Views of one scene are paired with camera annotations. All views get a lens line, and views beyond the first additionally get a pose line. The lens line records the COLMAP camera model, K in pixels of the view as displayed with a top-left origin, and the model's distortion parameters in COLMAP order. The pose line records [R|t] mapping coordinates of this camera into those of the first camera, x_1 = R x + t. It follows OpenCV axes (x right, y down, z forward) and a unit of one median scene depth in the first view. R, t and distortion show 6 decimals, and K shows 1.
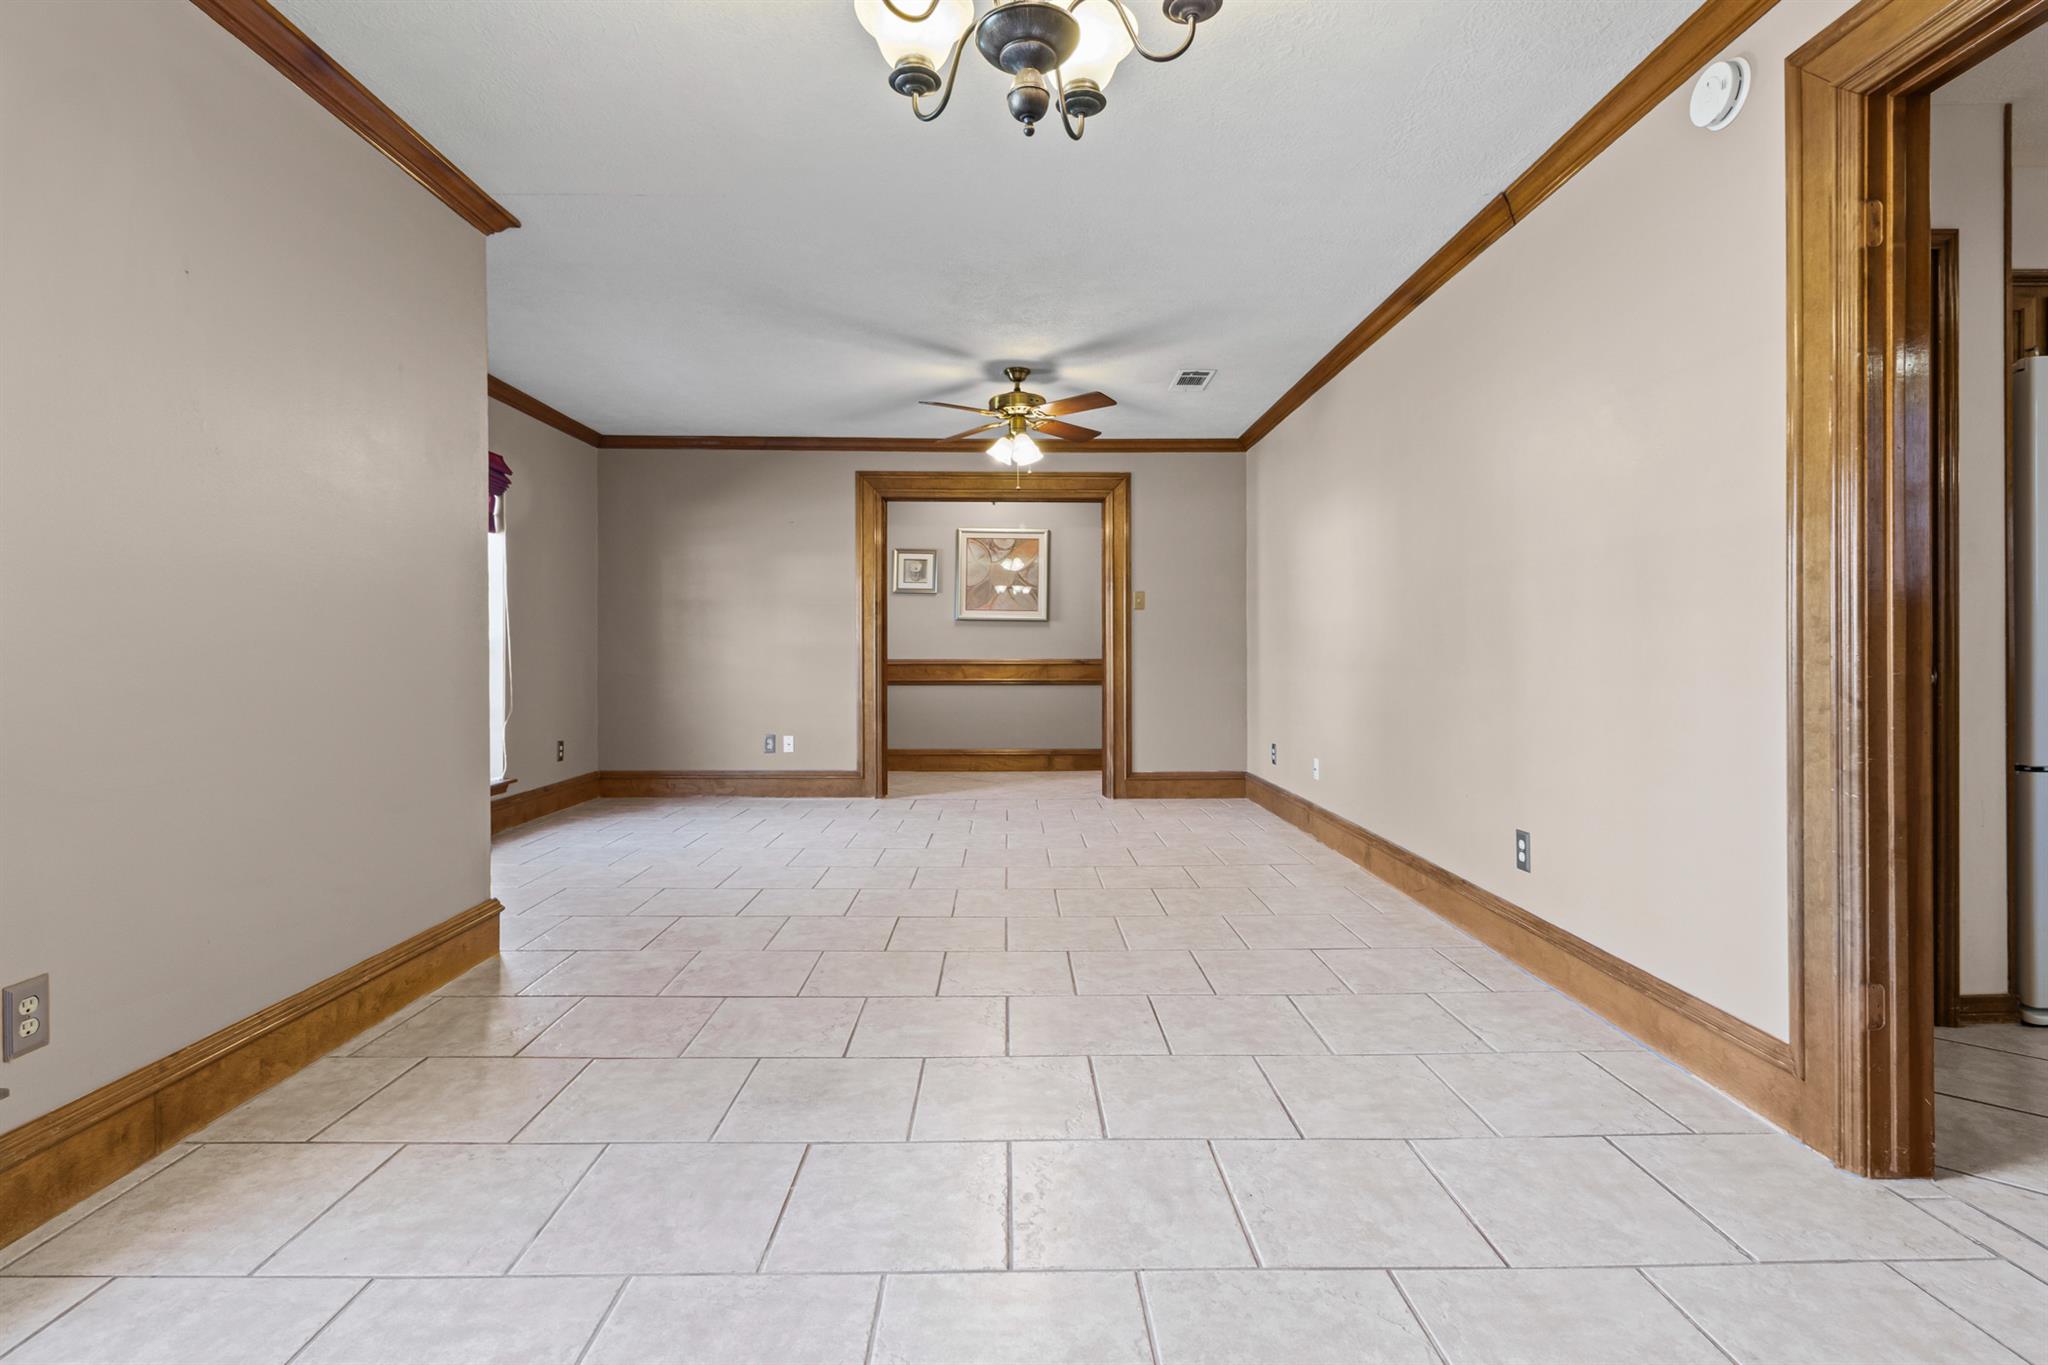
lens RADIAL K [[949.1, 0, 1025.6], [0, 949.1, 661.6], [0, 0, 1]] dist [-0.000457, -0.000118]
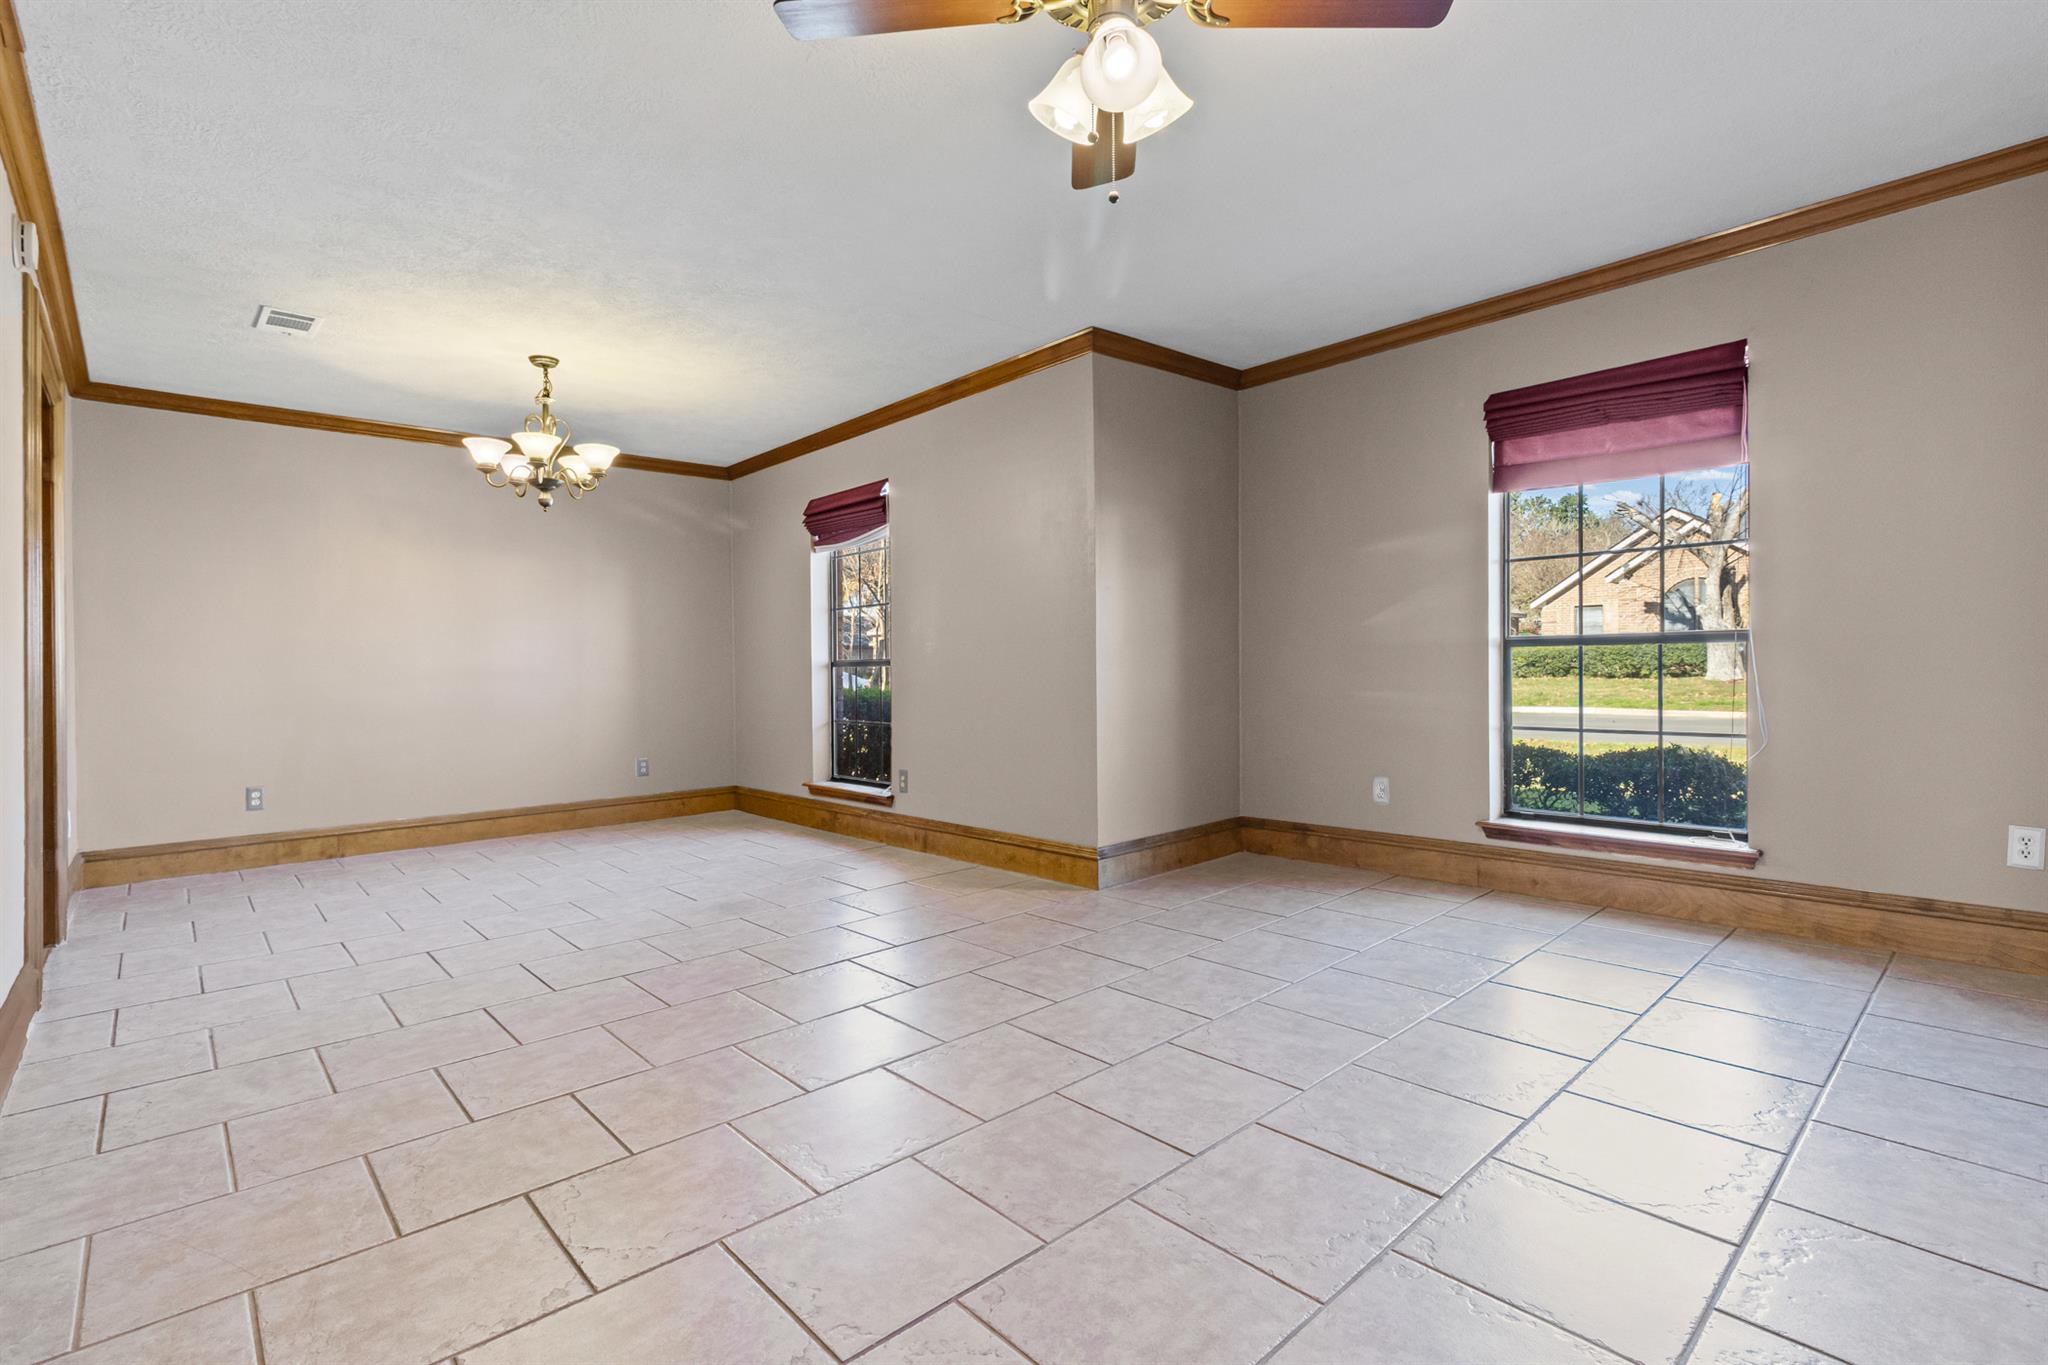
lens RADIAL K [[949.1, 0, 1025.6], [0, 949.1, 661.6], [0, 0, 1]] dist [-0.000457, -0.000118]
pose [[-0.750760, 0.014541, -0.660415, 0.341393], [0.015056, 0.999875, 0.004899, -0.017409], [0.660403, -0.006265, -0.750885, 1.703915]]
